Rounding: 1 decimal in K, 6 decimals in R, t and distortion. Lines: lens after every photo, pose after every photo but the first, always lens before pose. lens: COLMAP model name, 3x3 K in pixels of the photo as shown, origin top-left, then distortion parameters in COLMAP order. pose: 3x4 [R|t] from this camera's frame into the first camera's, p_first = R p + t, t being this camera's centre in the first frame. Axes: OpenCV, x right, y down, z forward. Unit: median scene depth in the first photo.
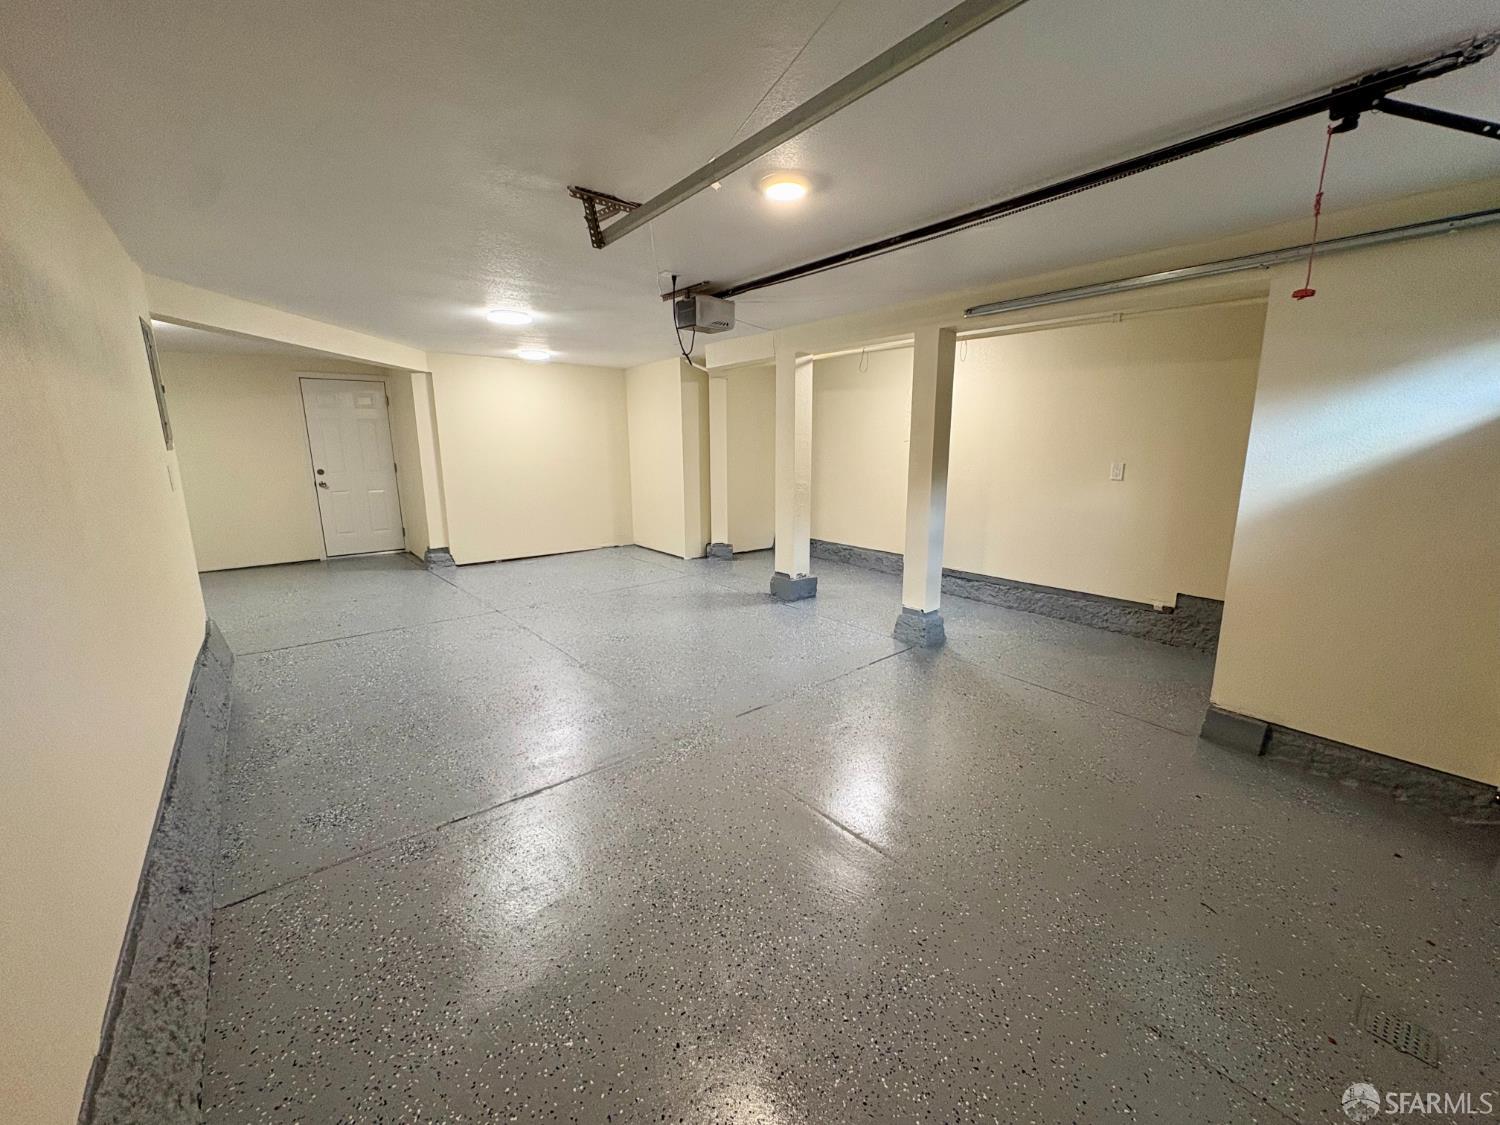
lens RADIAL K [[598.6, 0, 748.3], [0, 598.6, 560.1], [0, 0, 1]] dist [-0.001523, 0.000106]
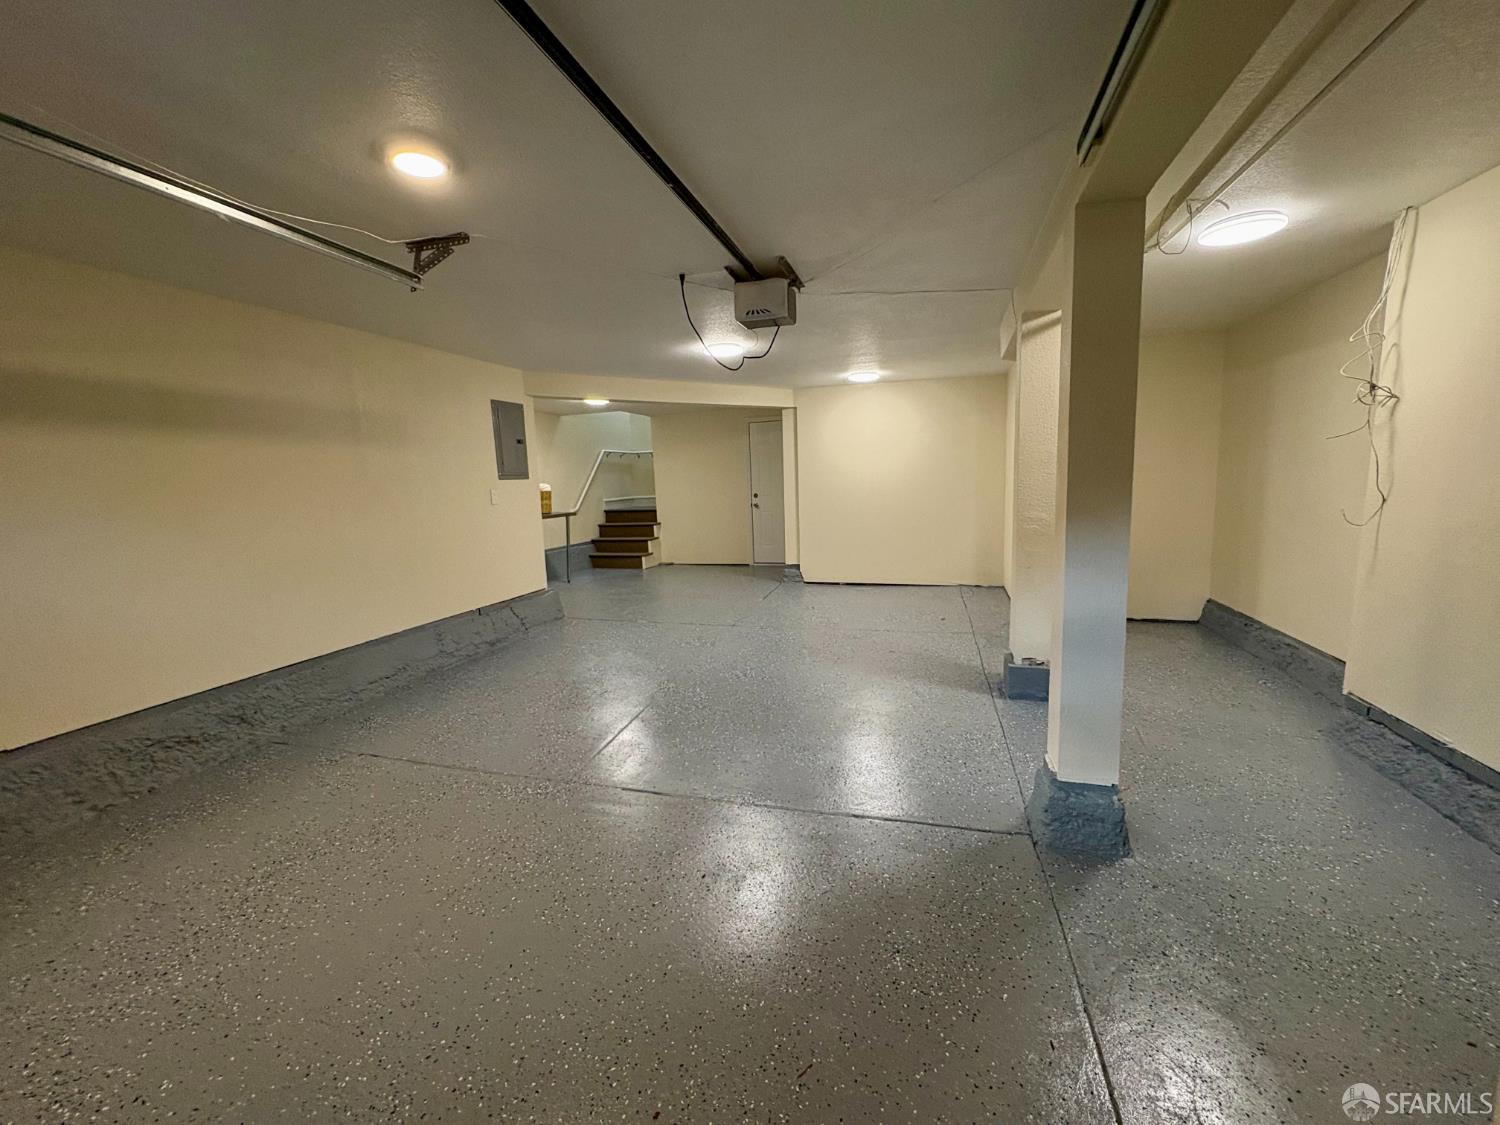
lens RADIAL K [[598.6, 0, 746.4], [0, 598.6, 562.1], [0, 0, 1]] dist [-0.001523, 0.000106]
pose [[0.547591, 0.099019, -0.830867, 0.351097], [-0.132622, 0.990692, 0.030660, -0.046467], [0.826169, 0.093402, 0.555626, 0.310433]]
